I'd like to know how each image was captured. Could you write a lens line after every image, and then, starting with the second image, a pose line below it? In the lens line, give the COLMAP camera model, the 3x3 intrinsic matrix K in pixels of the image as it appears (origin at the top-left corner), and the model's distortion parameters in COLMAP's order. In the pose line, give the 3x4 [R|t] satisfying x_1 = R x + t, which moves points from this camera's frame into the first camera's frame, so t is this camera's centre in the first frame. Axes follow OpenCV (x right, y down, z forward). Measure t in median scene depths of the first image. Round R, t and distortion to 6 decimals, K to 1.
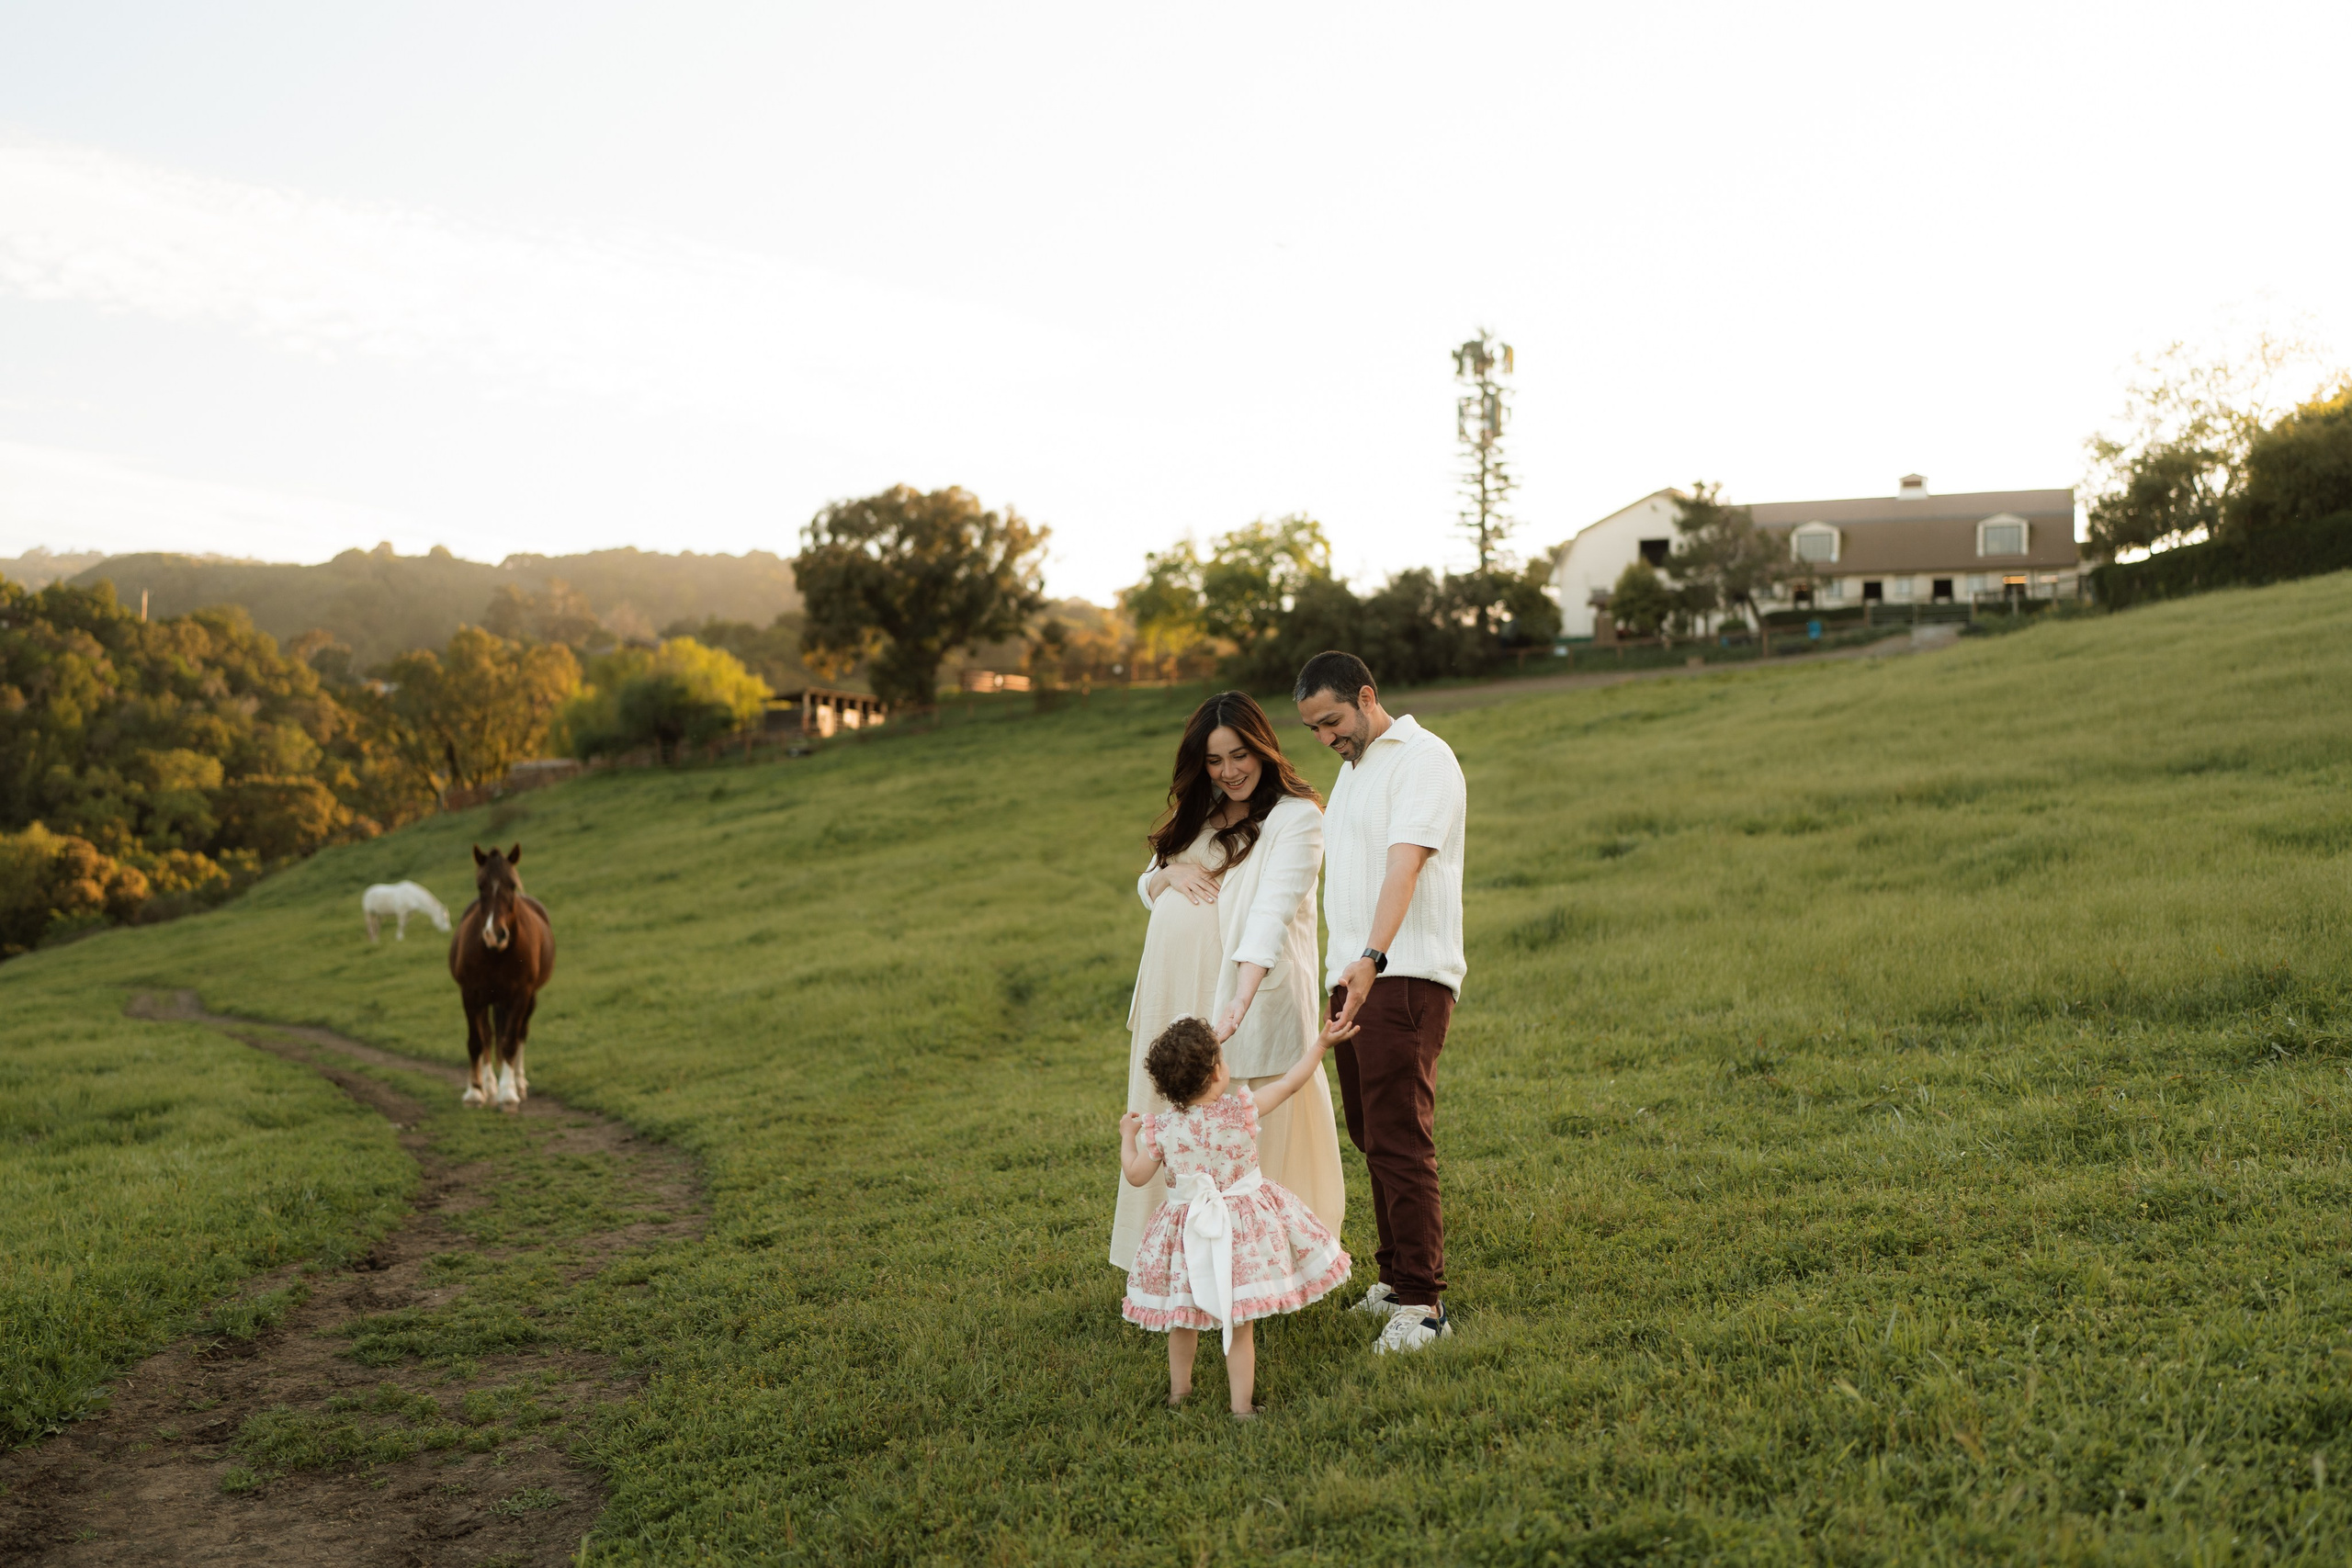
lens RADIAL K [[2255.9, 0, 1181.2], [0, 2255.9, 794.7], [0, 0, 1]] dist [-0.002042, 0.000000]
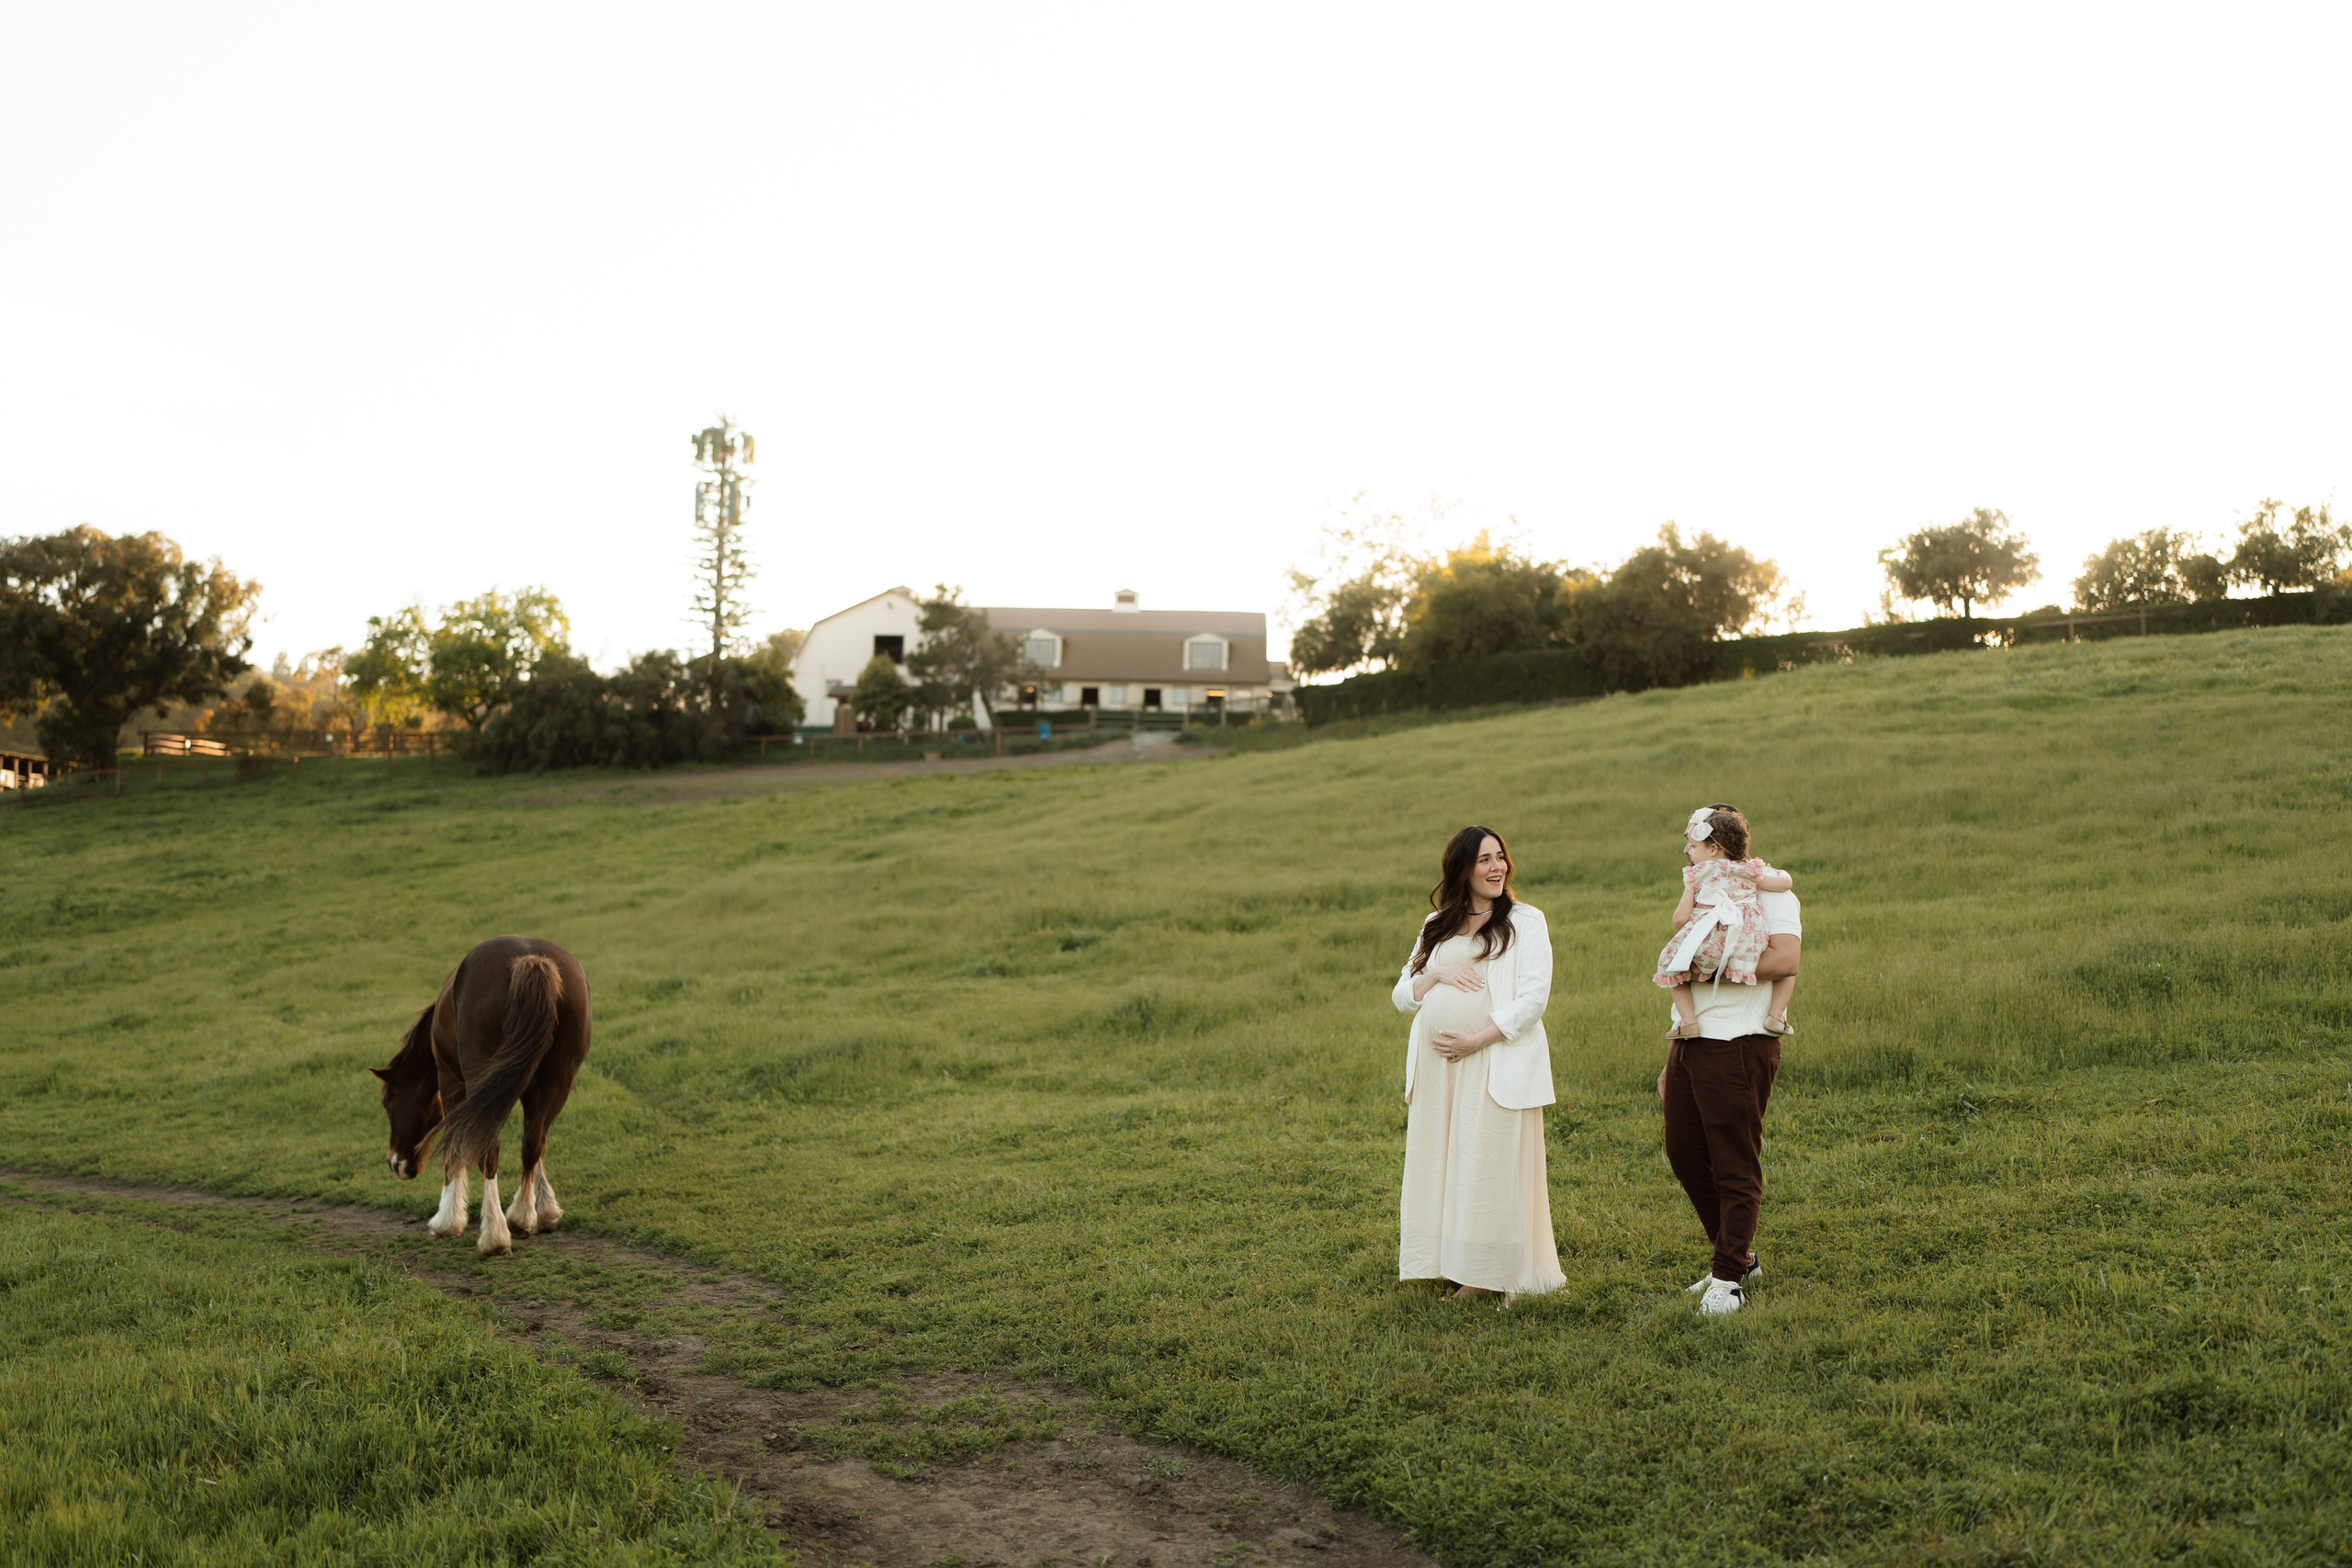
lens RADIAL K [[2255.9, 0, 1167.2], [0, 2255.9, 782.9], [0, 0, 1]] dist [-0.002042, 0.000000]
pose [[0.936508, 0.038462, 0.348532, -0.028399], [-0.023546, 0.998620, -0.046934, -0.000523], [-0.349856, 0.035748, 0.936121, -0.008583]]
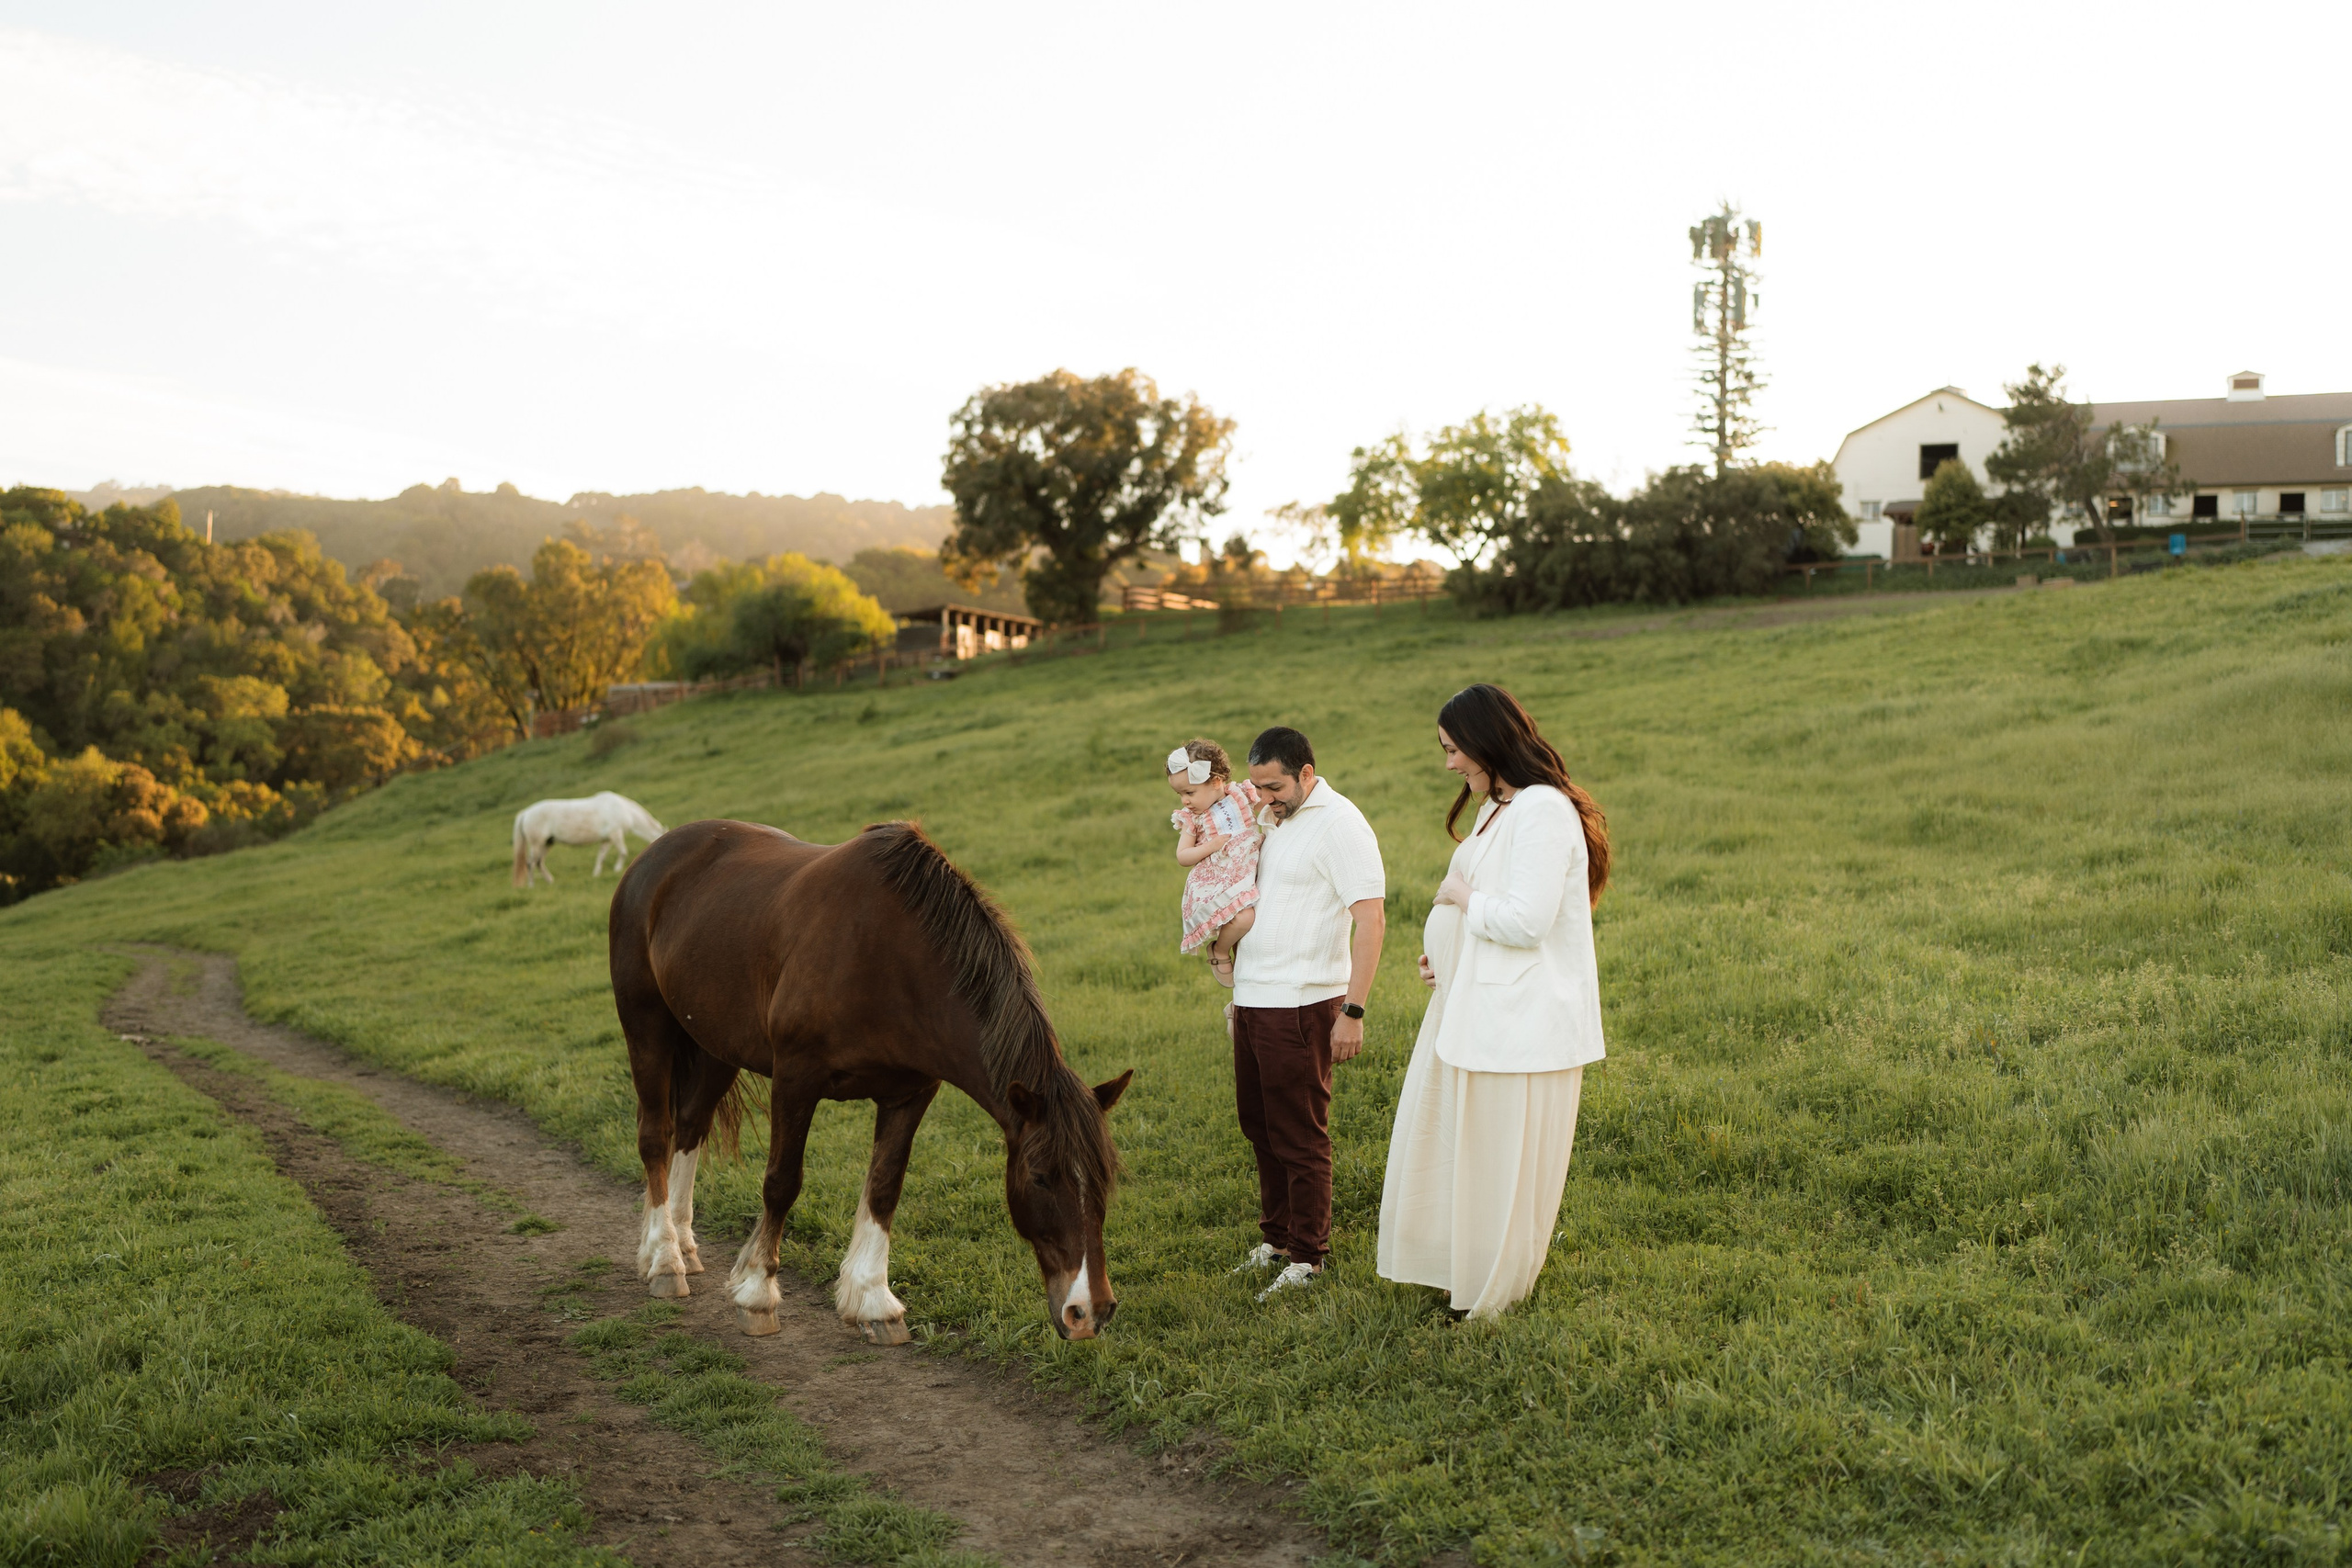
lens RADIAL K [[2255.9, 0, 1169.0], [0, 2255.9, 783.9], [0, 0, 1]] dist [-0.002042, 0.000000]
pose [[0.999397, 0.019027, -0.029037, -0.056085], [-0.018571, 0.999701, 0.015907, 0.007799], [0.029331, -0.015359, 0.999452, 0.132498]]
